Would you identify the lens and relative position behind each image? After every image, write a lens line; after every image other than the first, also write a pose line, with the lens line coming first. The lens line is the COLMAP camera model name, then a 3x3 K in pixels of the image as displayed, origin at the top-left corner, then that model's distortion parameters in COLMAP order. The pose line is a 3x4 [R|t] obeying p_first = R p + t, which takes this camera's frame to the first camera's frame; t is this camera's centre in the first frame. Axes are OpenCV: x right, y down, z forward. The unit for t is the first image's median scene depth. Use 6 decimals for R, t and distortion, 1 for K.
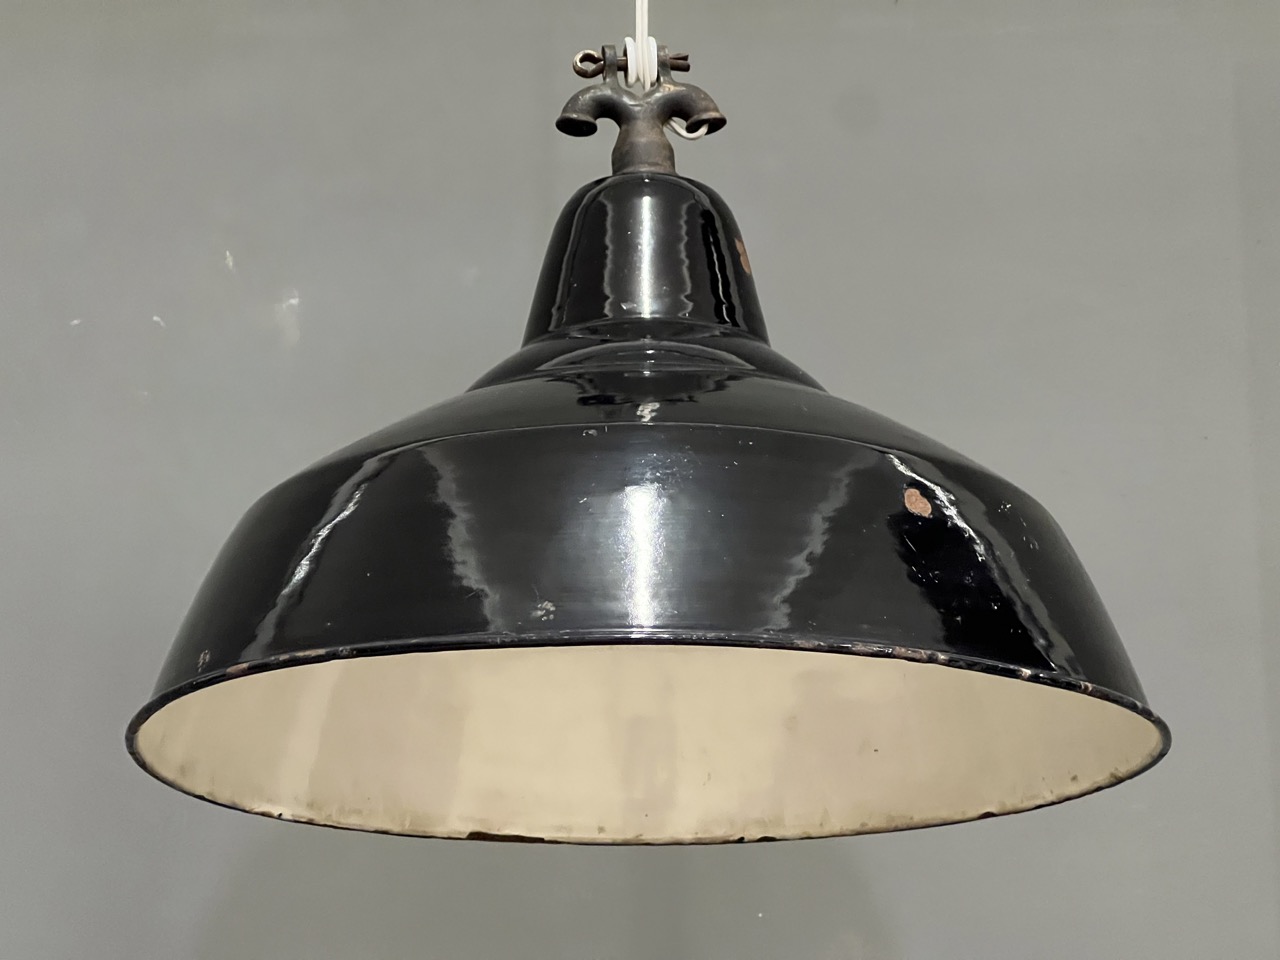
lens RADIAL K [[2797.1, 0, 635.8], [0, 2797.1, 408.3], [0, 0, 1]] dist [0.063551, 0.223872]
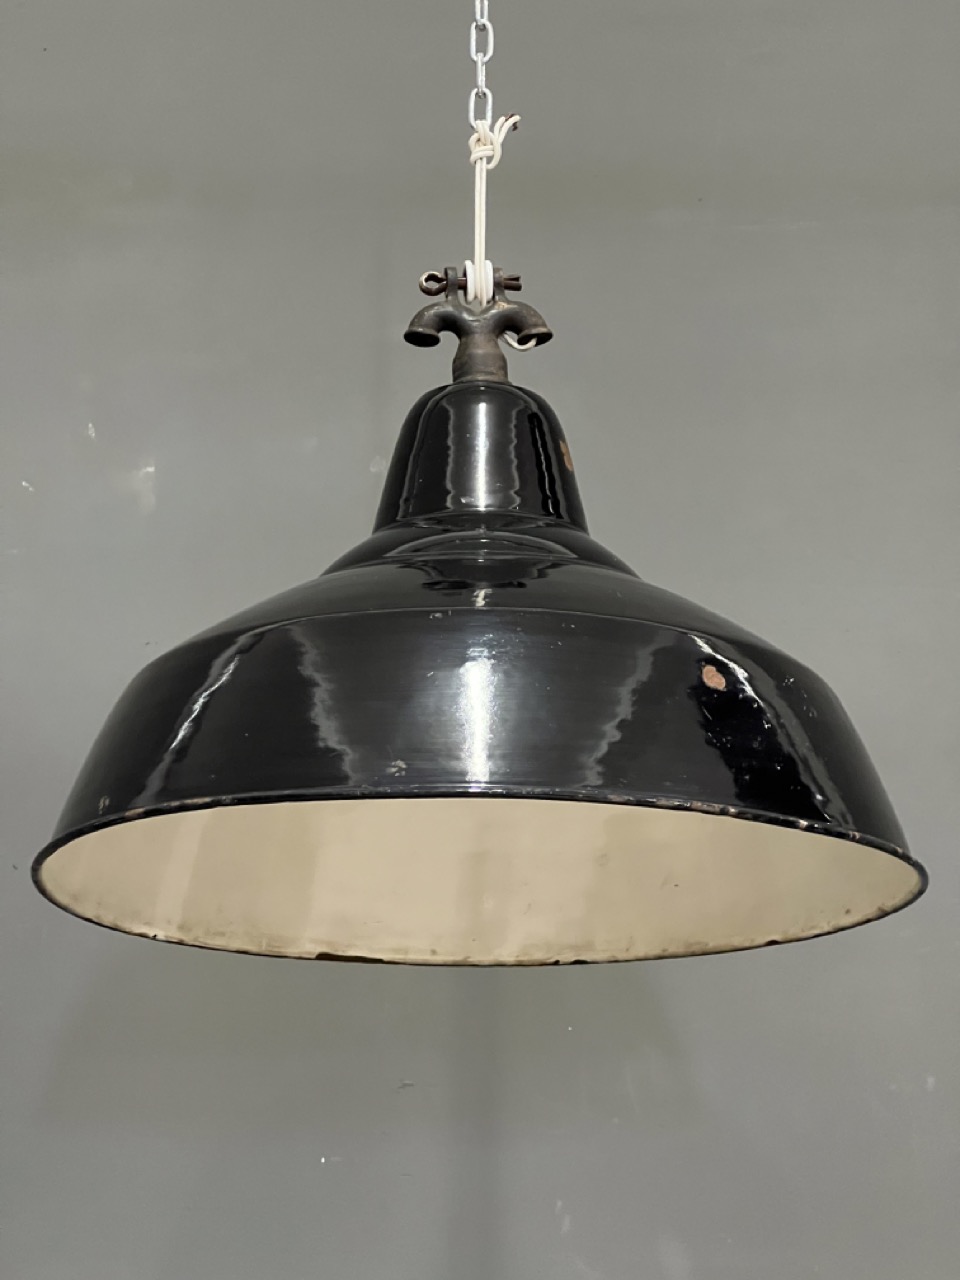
lens RADIAL K [[2935.0, 0, 480.0], [0, 2935.0, 640.0], [0, 0, 1]] dist [-0.026938, -0.045205]
pose [[0.999746, 0.012908, 0.018472, -0.018454], [-0.013688, 0.998993, 0.042736, -0.030445], [-0.017901, -0.042978, 0.998916, -0.205040]]
